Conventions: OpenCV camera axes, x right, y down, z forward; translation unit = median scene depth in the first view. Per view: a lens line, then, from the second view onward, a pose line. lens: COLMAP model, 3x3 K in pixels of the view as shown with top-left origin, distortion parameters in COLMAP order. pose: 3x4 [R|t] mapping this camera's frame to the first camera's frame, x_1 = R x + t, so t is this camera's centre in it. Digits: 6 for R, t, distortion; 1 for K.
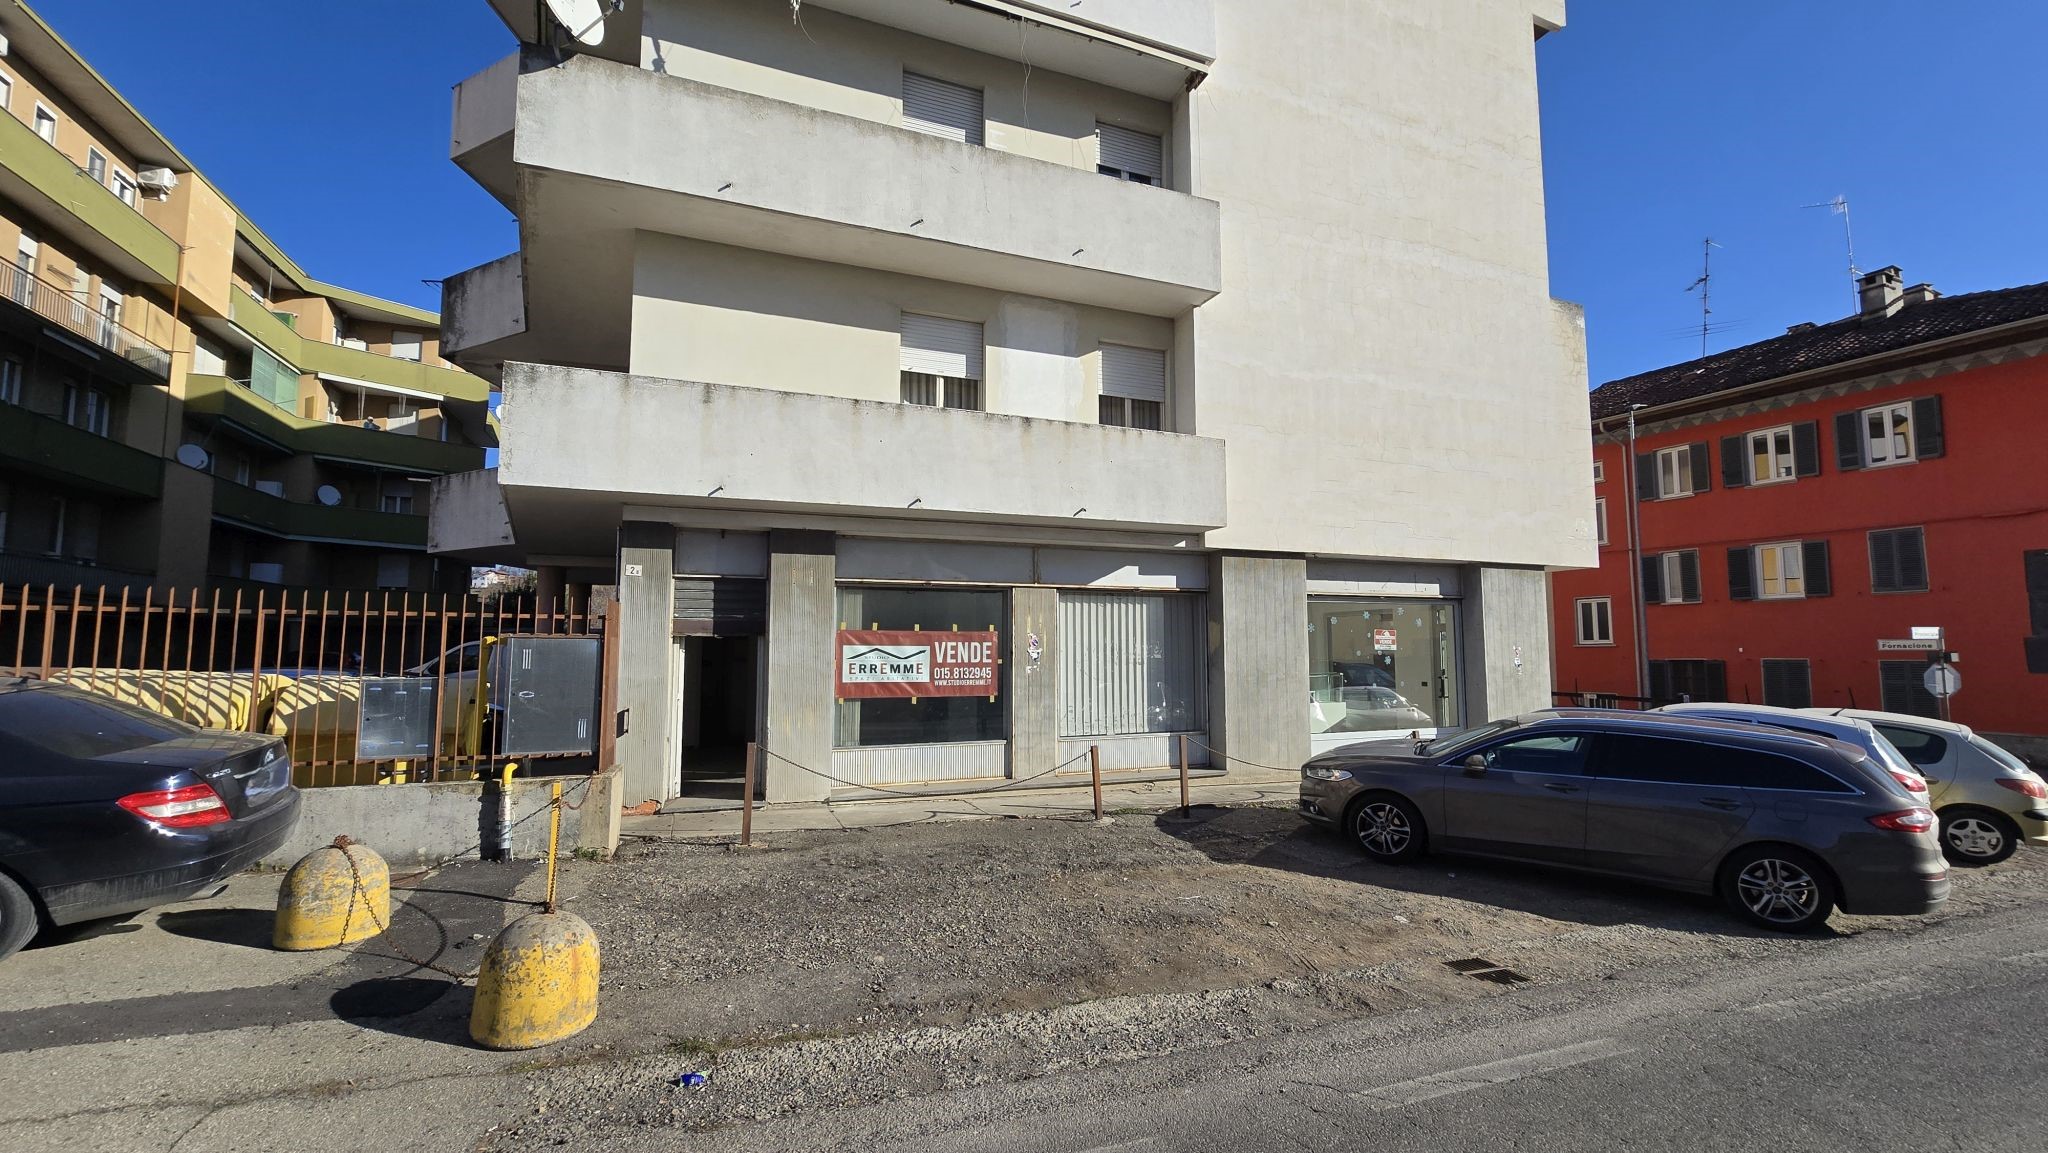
lens RADIAL K [[830.1, 0, 1040.8], [0, 830.1, 584.0], [0, 0, 1]] dist [-0.002716, -0.000752]
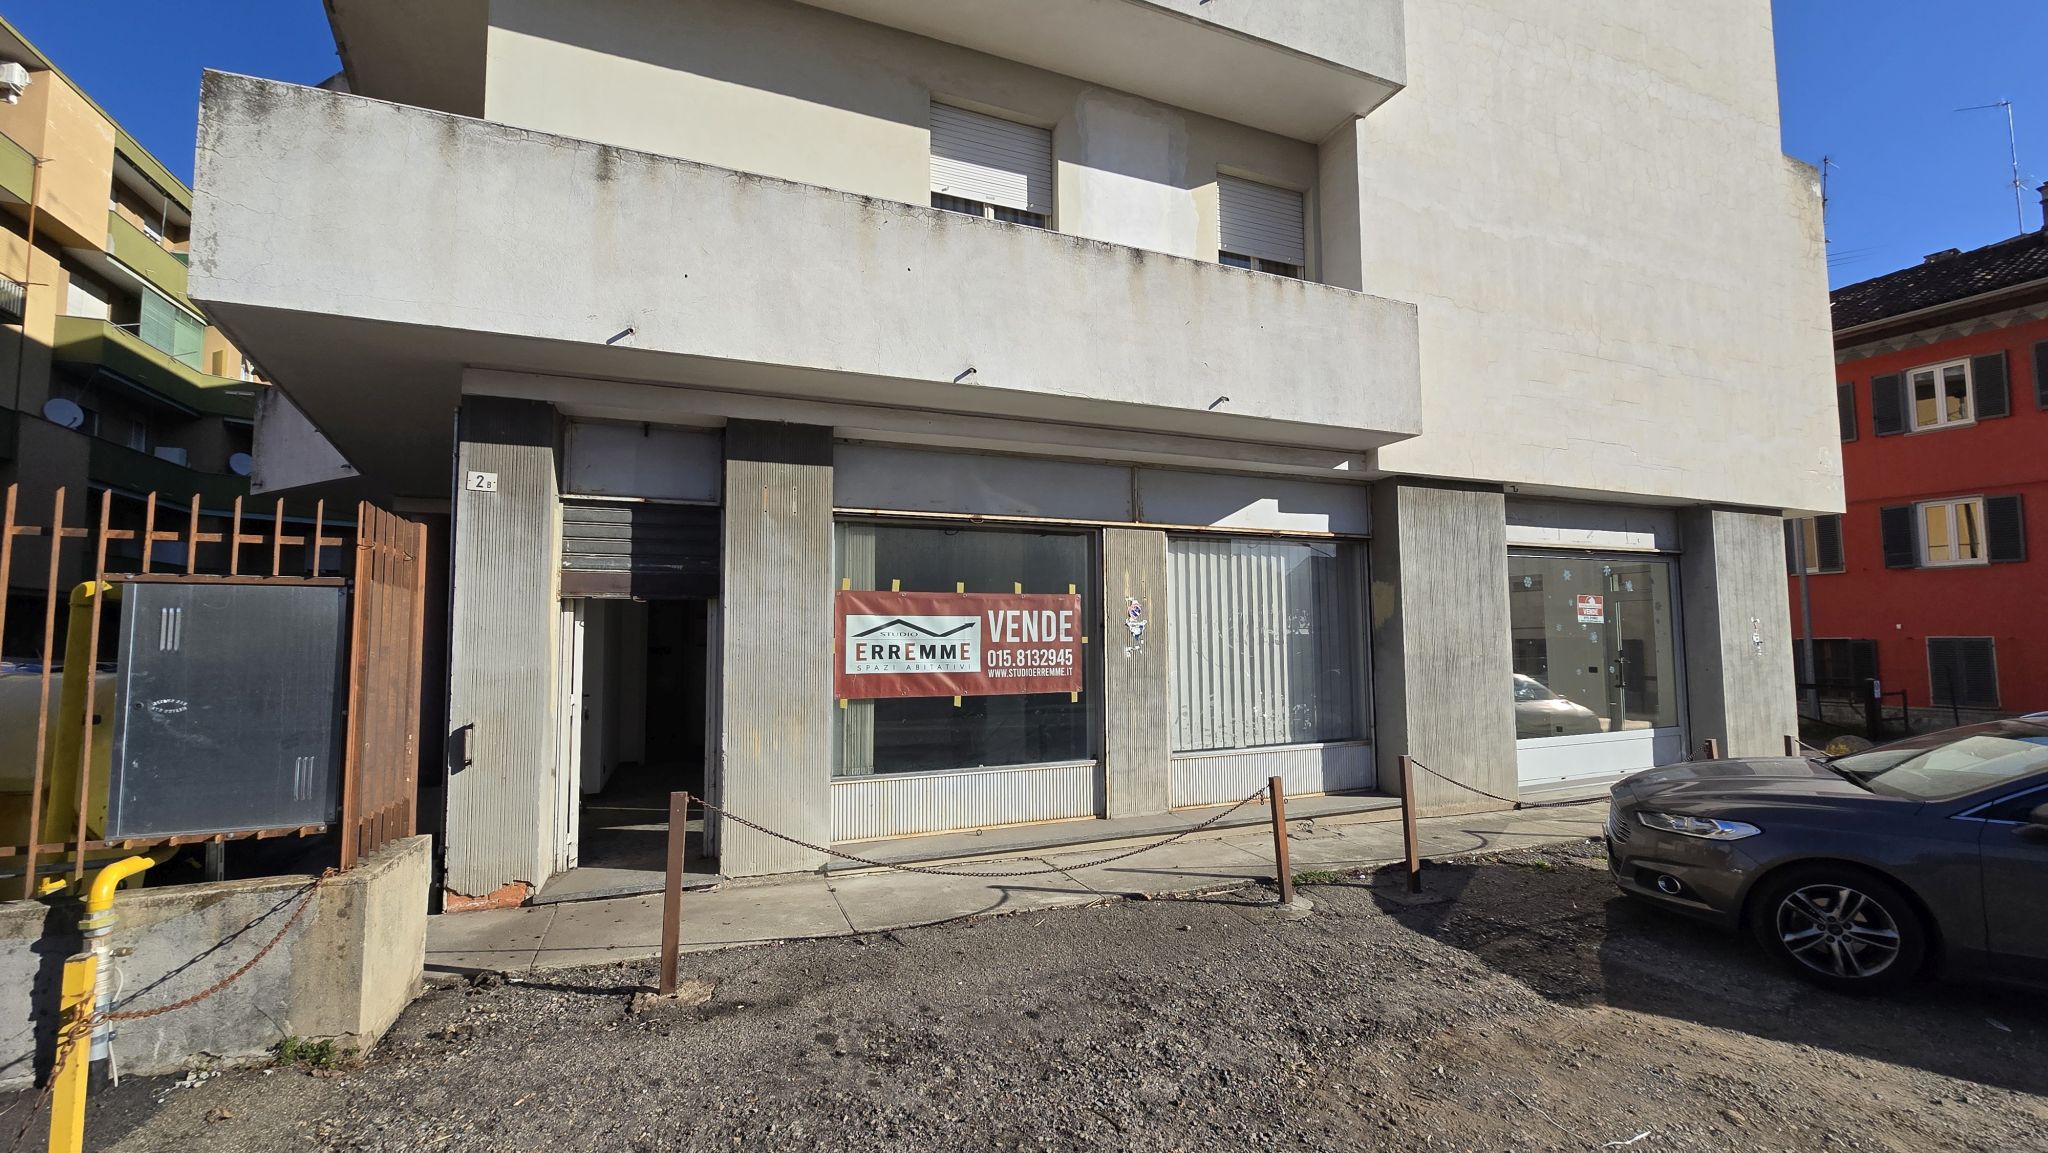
lens RADIAL K [[830.1, 0, 1040.8], [0, 830.1, 584.0], [0, 0, 1]] dist [-0.002716, -0.000752]
pose [[0.999877, -0.006132, 0.014453, -0.093789], [0.005942, 0.999896, 0.013148, 0.040569], [-0.014532, -0.013060, 0.999809, 0.347546]]
